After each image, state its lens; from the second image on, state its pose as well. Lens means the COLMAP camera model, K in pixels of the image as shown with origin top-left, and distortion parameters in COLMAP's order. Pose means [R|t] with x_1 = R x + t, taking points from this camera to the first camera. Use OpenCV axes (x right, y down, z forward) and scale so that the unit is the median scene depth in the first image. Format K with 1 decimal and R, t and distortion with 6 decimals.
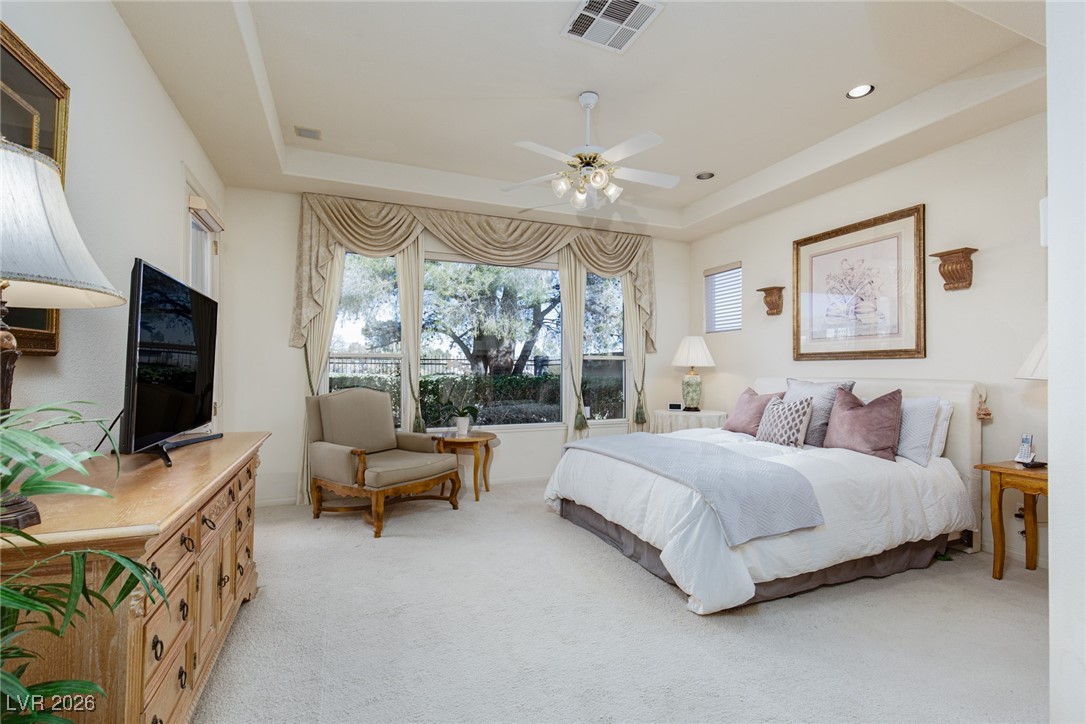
lens RADIAL K [[489.5, 0, 540.3], [0, 489.5, 368.3], [0, 0, 1]] dist [-0.001206, -0.000469]
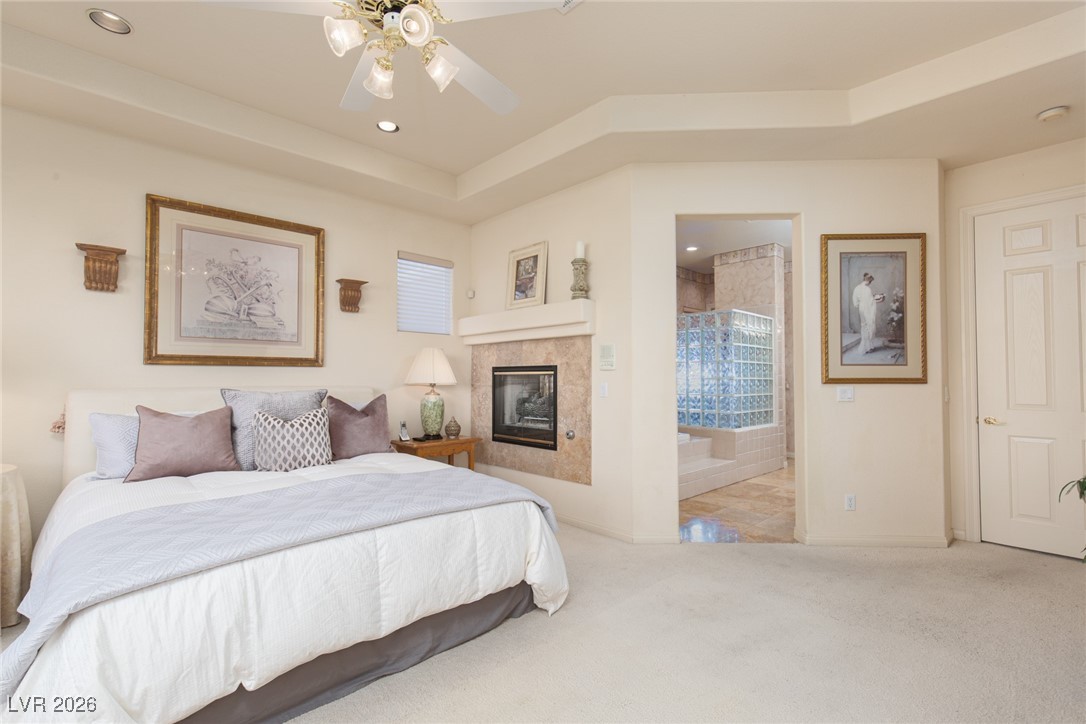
lens RADIAL K [[489.5, 0, 540.3], [0, 489.5, 368.3], [0, 0, 1]] dist [-0.001206, -0.000469]
pose [[-0.368518, 0.013285, 0.929526, -0.363546], [-0.006993, 0.999830, -0.017062, -0.001865], [-0.929594, -0.012788, -0.368362, 0.791612]]
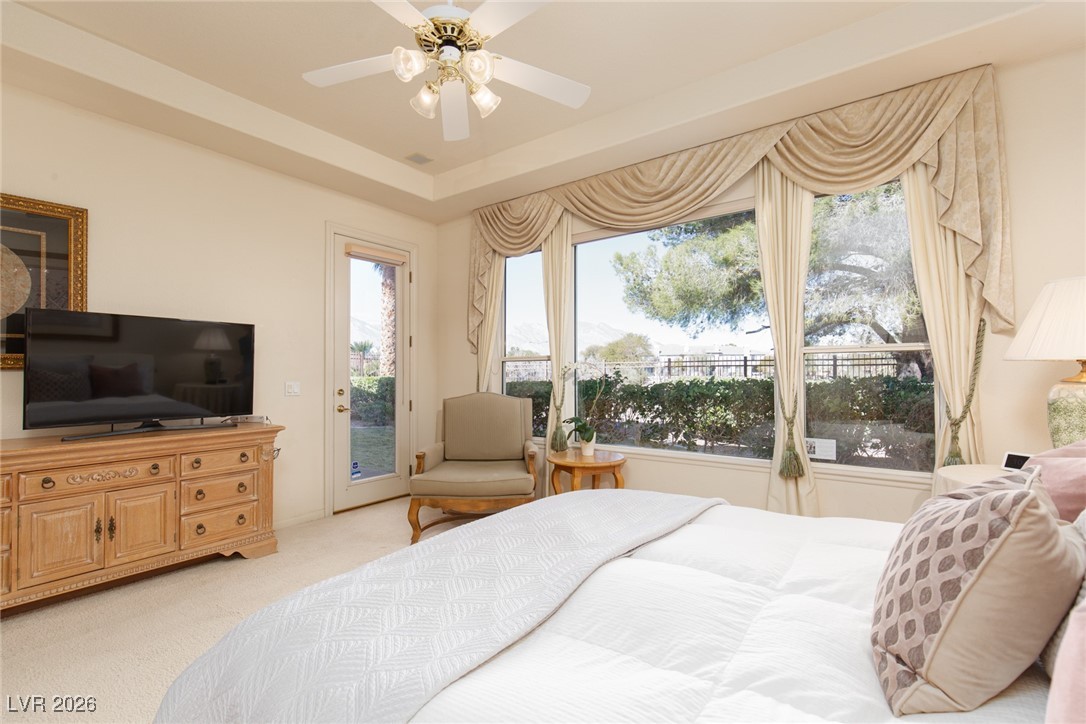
lens RADIAL K [[489.5, 0, 540.3], [0, 489.5, 368.3], [0, 0, 1]] dist [-0.001206, -0.000469]
pose [[0.527908, -0.018819, -0.849093, 0.544273], [0.009747, 0.999823, -0.016100, 0.005391], [0.849246, 0.000223, 0.527998, 0.616068]]
